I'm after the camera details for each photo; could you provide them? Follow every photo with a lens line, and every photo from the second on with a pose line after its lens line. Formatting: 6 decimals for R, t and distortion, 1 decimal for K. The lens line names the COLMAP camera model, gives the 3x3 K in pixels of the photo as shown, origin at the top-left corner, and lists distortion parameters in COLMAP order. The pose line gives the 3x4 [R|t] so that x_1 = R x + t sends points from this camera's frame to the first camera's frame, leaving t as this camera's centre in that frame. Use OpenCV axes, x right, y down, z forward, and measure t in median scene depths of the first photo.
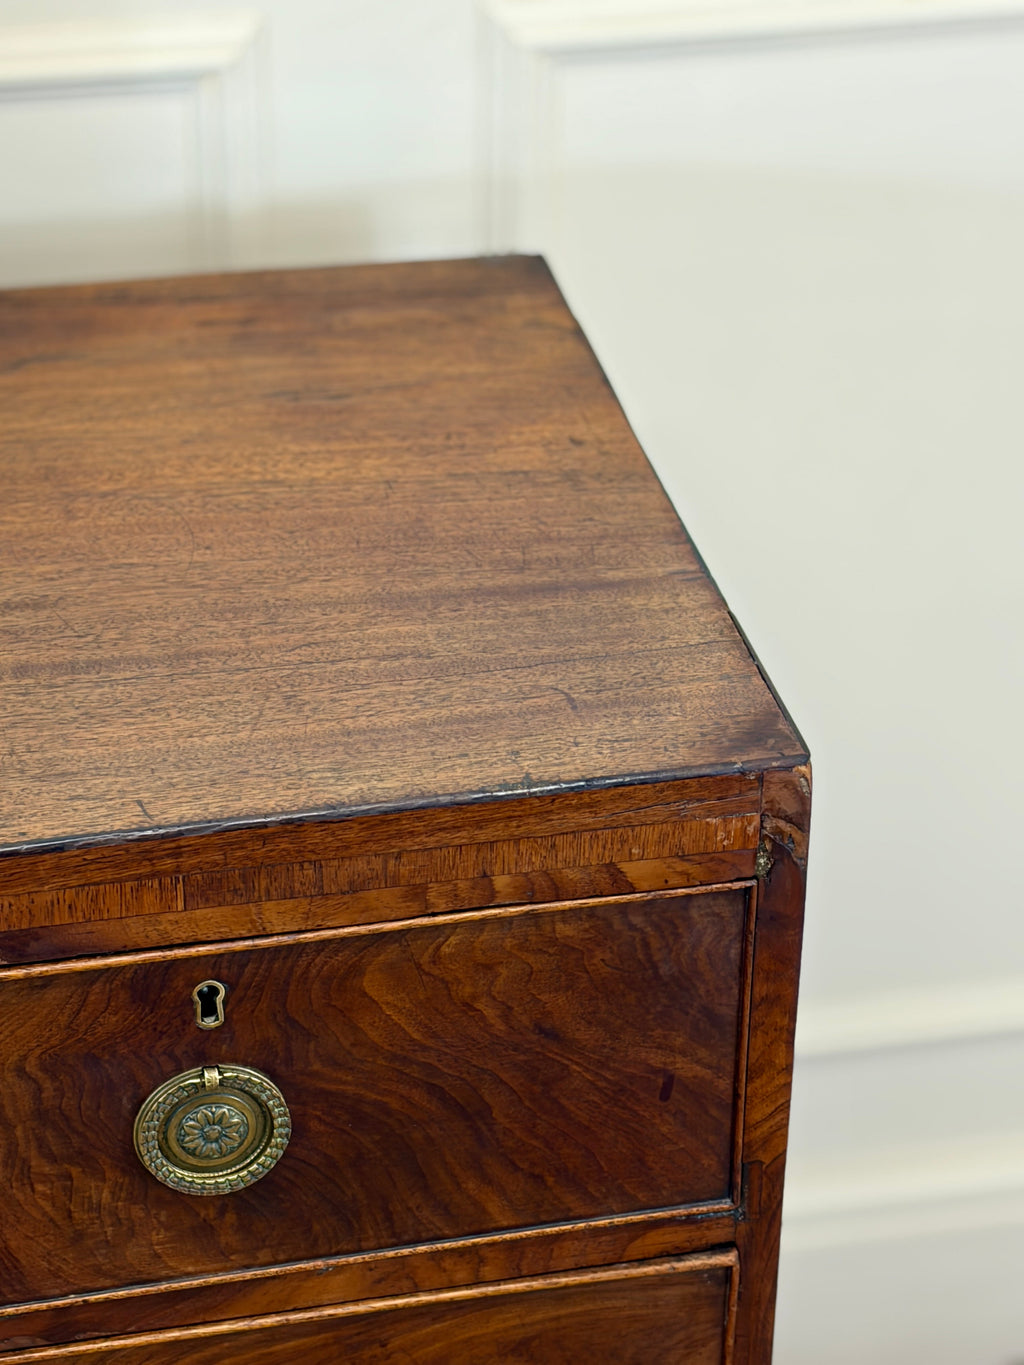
lens RADIAL K [[3274.5, 0, 510.2], [0, 3274.5, 666.9], [0, 0, 1]] dist [0.258556, -0.989661]
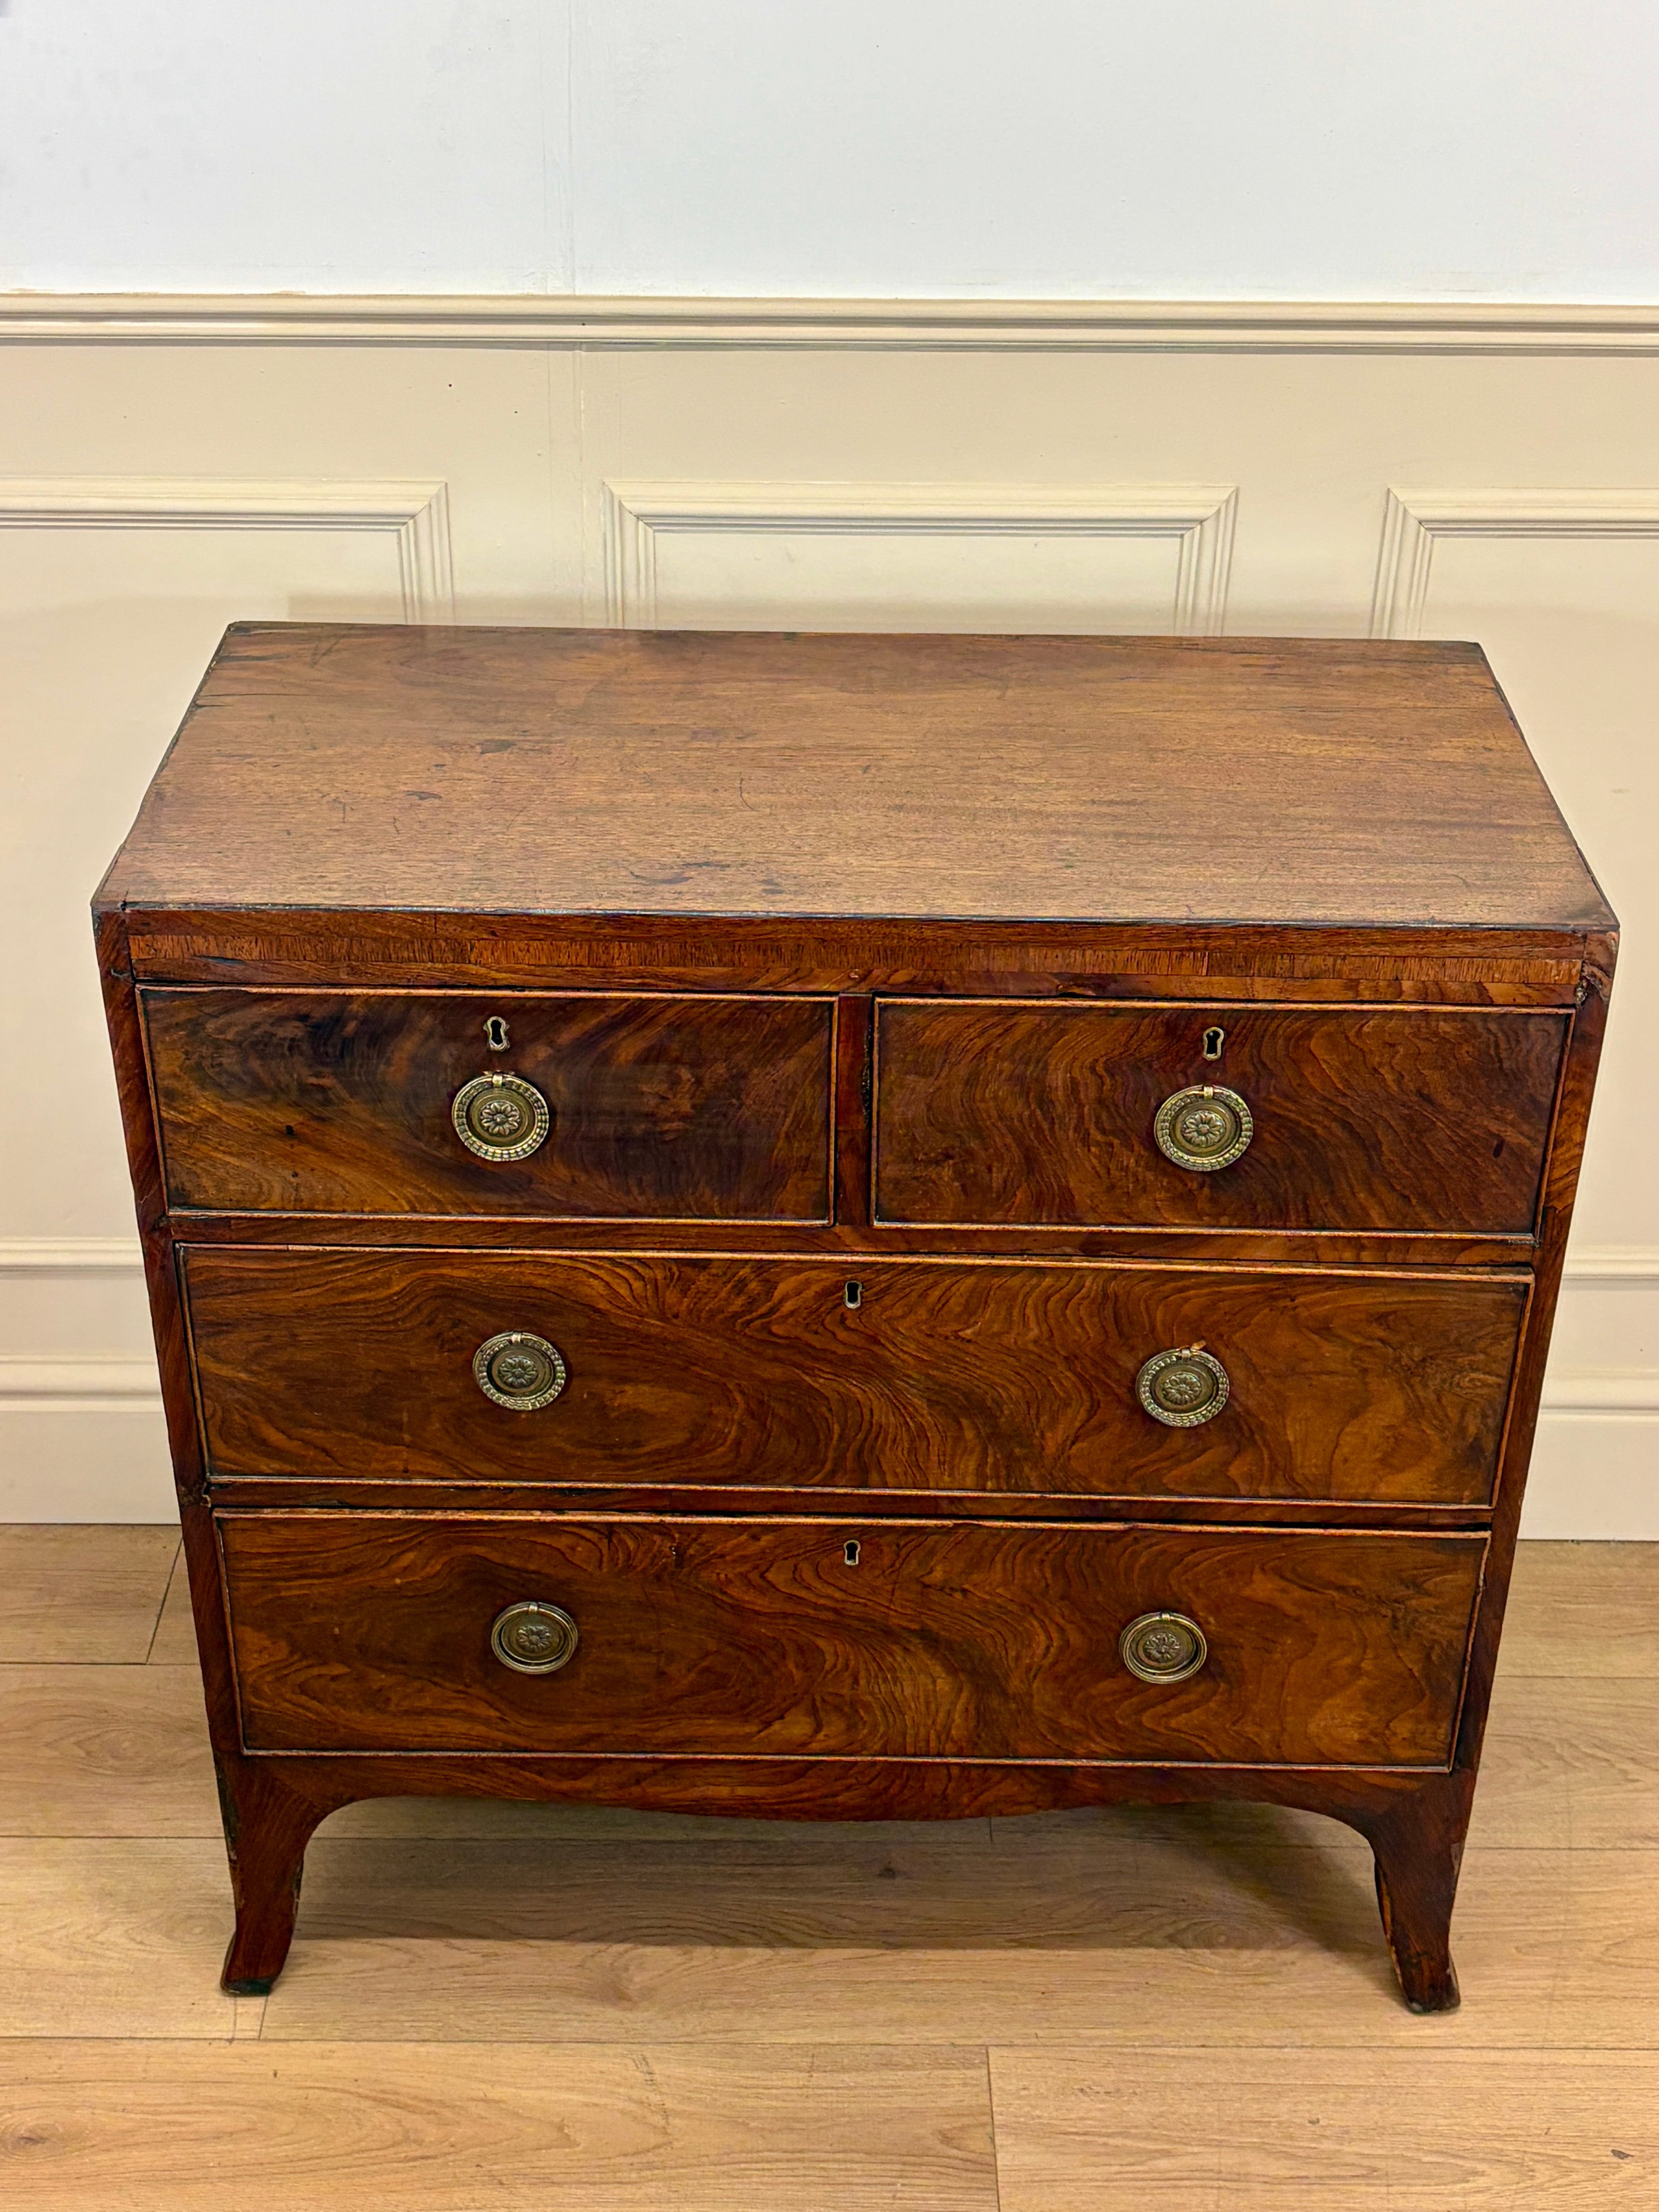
lens RADIAL K [[2812.7, 0, 795.9], [0, 2812.7, 1131.2], [0, 0, 1]] dist [0.224435, -0.836273]
pose [[0.972169, 0.114210, -0.204555, -0.001331], [-0.121102, 0.992408, -0.021457, 0.194979], [0.200552, 0.045632, 0.978620, -0.389964]]
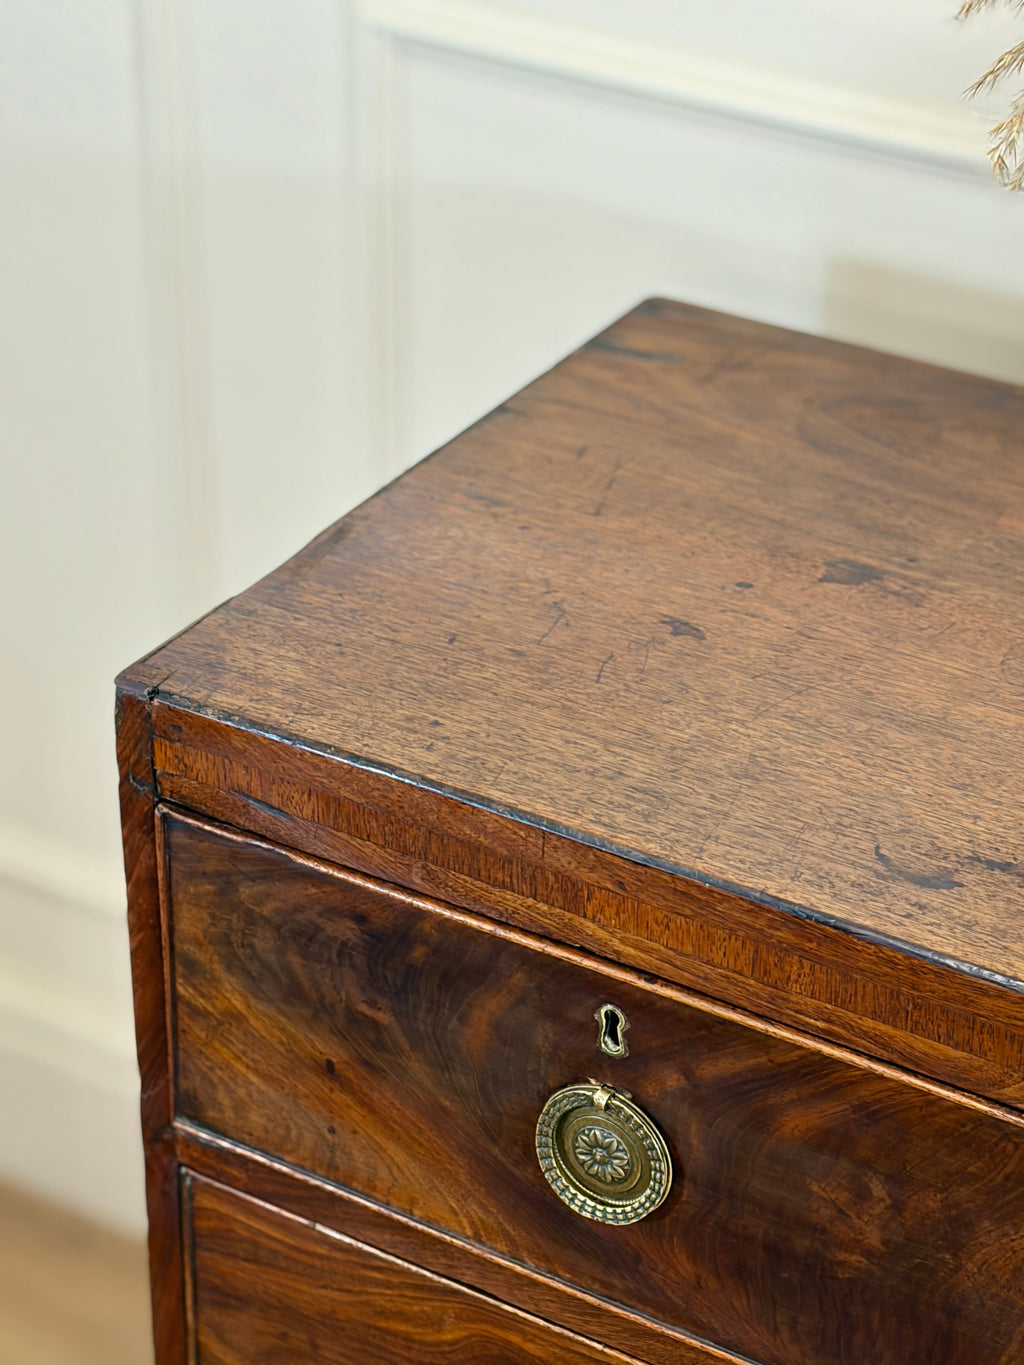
lens RADIAL K [[3274.5, 0, 510.2], [0, 3274.5, 666.9], [0, 0, 1]] dist [0.258556, -0.989661]
pose [[0.720752, 0.348323, -0.599322, 0.114848], [-0.378710, 0.922014, 0.080428, -0.033566], [0.580599, 0.169001, 0.796457, 0.070044]]
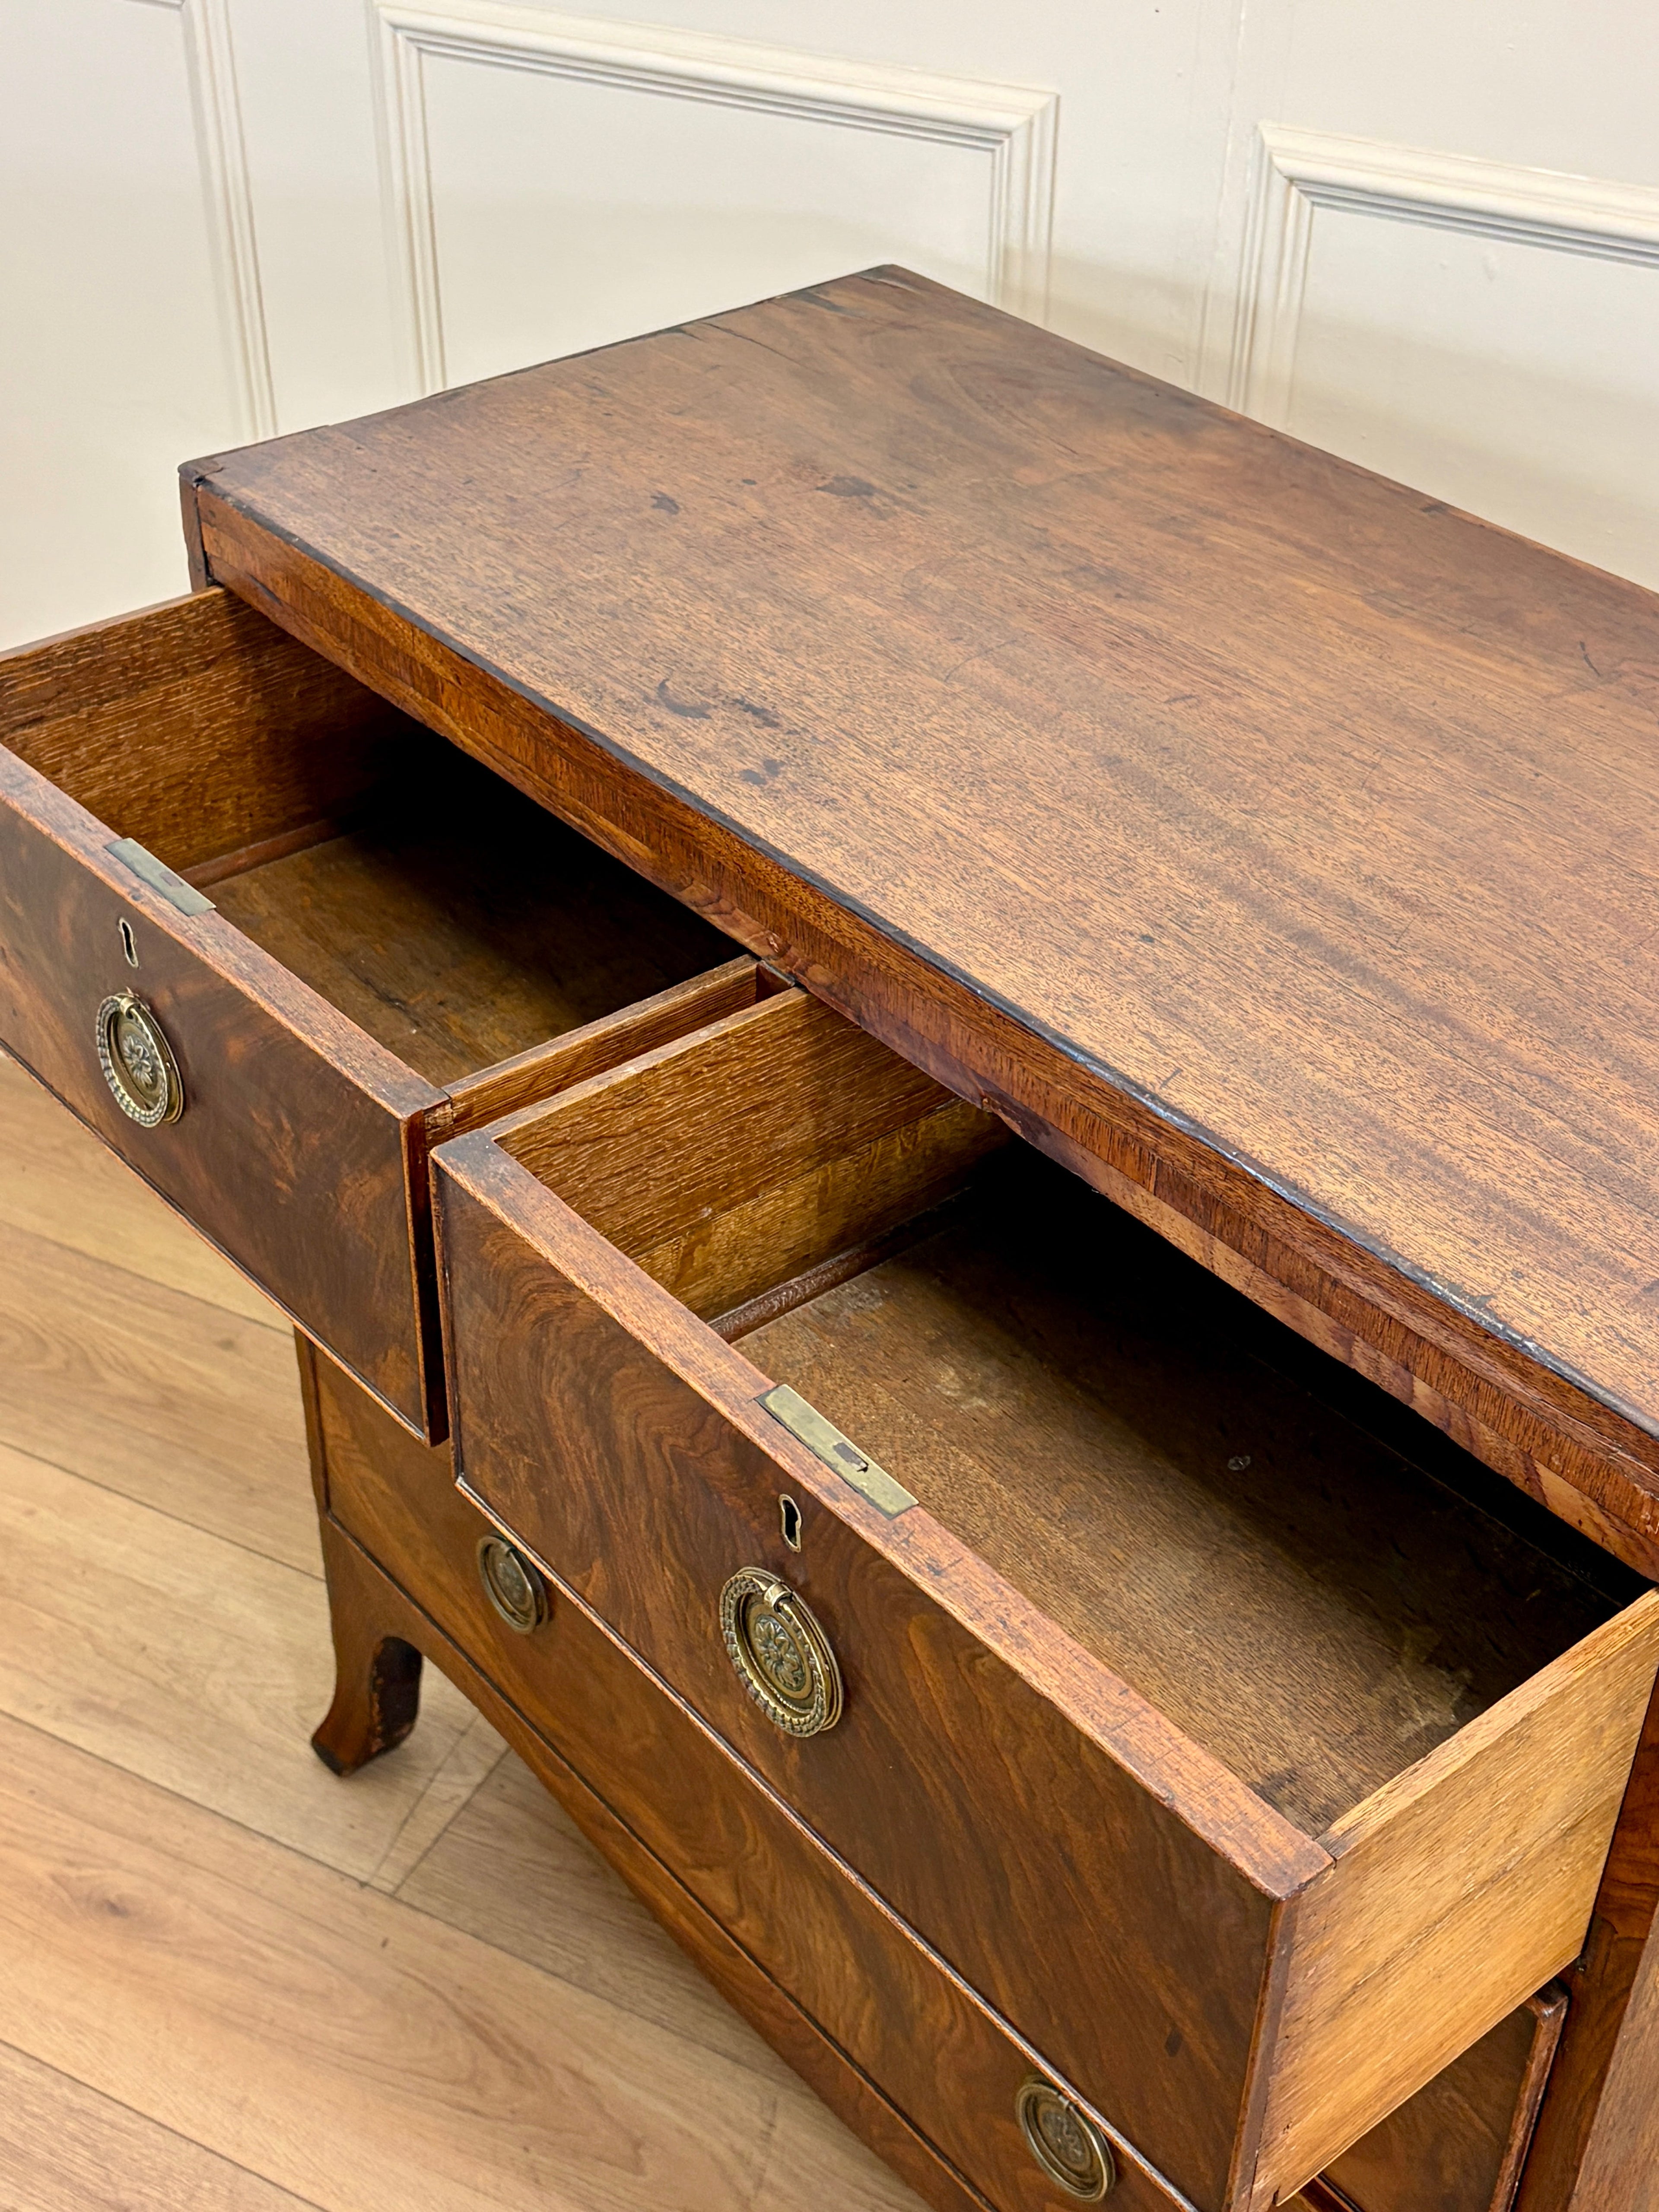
lens RADIAL K [[2812.7, 0, 795.9], [0, 2812.7, 1131.2], [0, 0, 1]] dist [0.224435, -0.836273]
pose [[0.440305, 0.523422, -0.729493, 0.414050], [-0.488977, 0.821222, 0.294104, -0.121948], [0.753016, 0.227209, 0.617529, 0.399413]]
